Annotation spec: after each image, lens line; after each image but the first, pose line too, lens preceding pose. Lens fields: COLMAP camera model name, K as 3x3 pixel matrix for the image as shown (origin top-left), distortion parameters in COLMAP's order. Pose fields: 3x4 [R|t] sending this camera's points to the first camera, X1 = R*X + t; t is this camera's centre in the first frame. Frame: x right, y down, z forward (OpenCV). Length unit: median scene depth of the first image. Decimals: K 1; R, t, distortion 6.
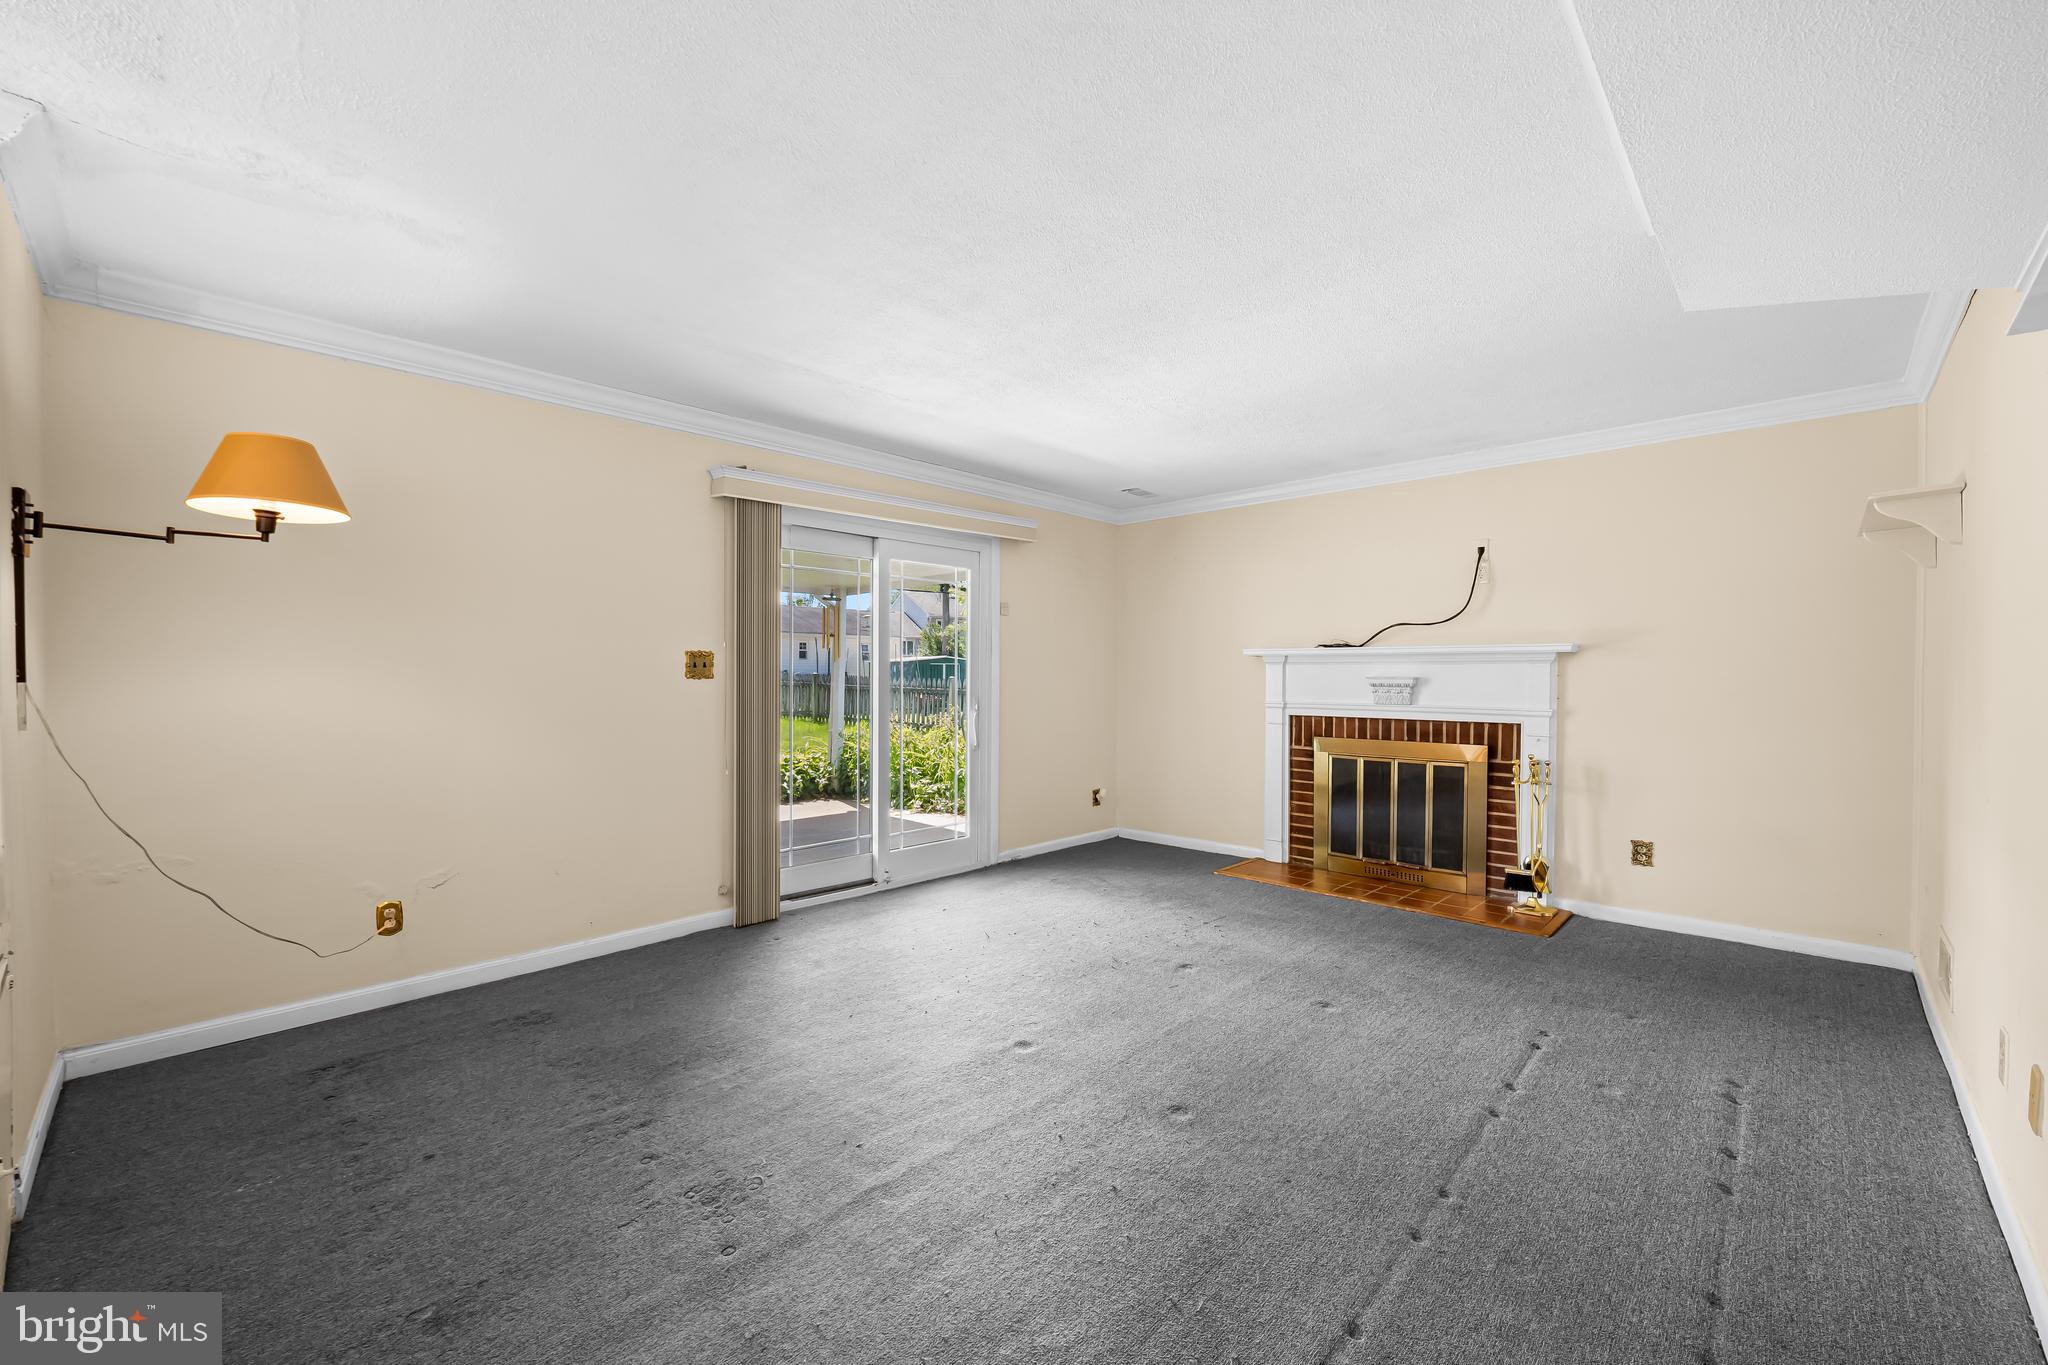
lens RADIAL K [[826.2, 0, 1031.0], [0, 826.2, 682.1], [0, 0, 1]] dist [-0.009325, -0.000136]
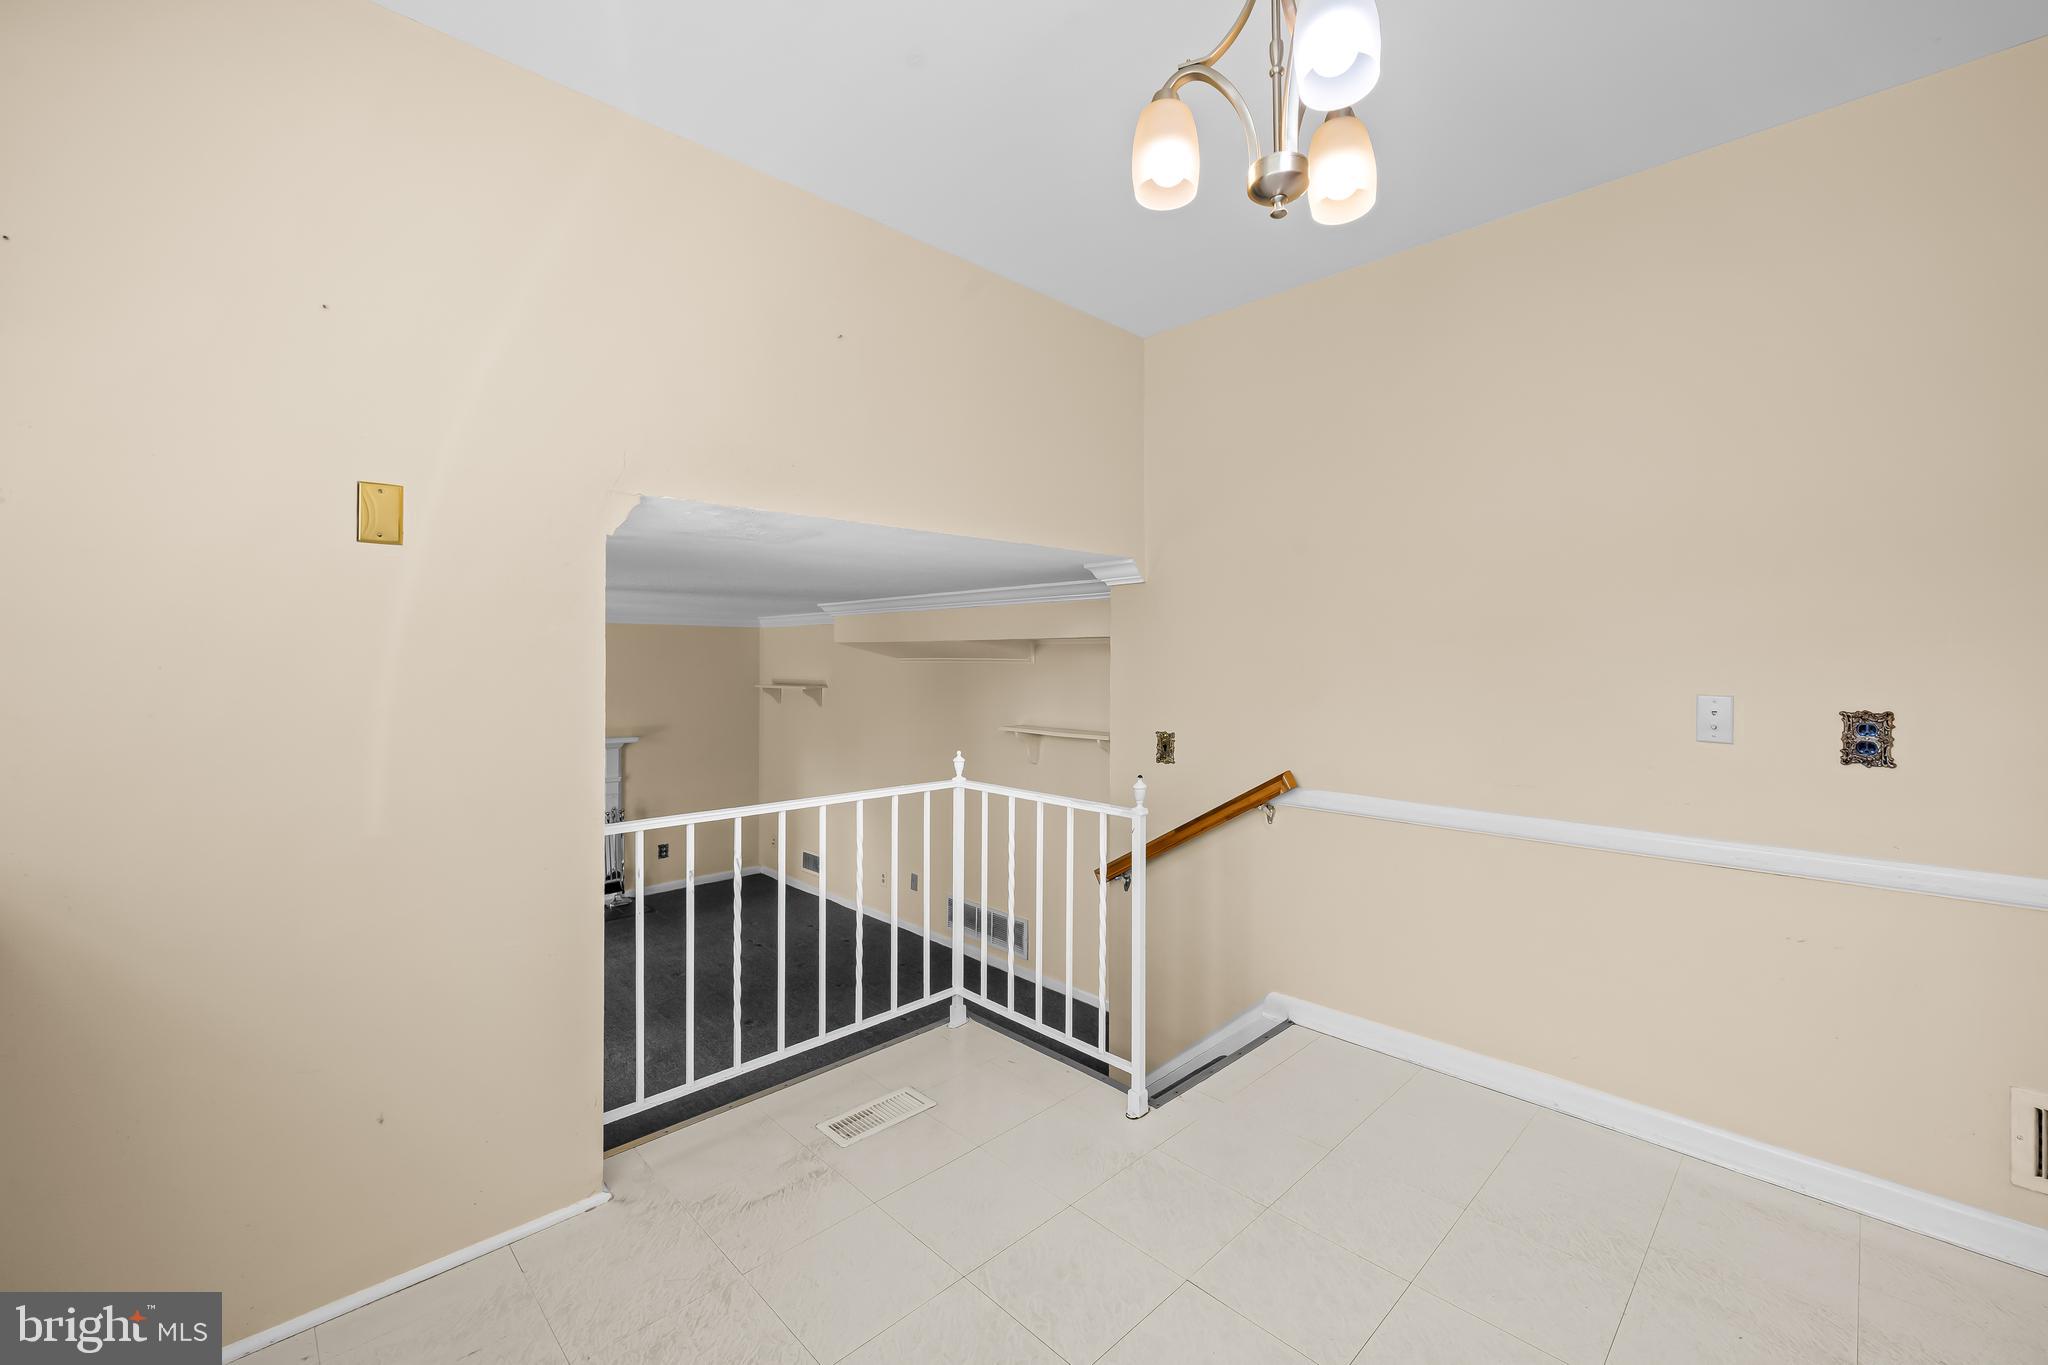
lens RADIAL K [[830.5, 0, 1027.7], [0, 830.5, 662.6], [0, 0, 1]] dist [-0.001432, -0.000225]
pose [[0.033706, -0.012868, 0.999349, -0.951929], [0.007064, 0.999895, 0.012636, -0.202225], [-0.999407, 0.006634, 0.033794, 0.120451]]
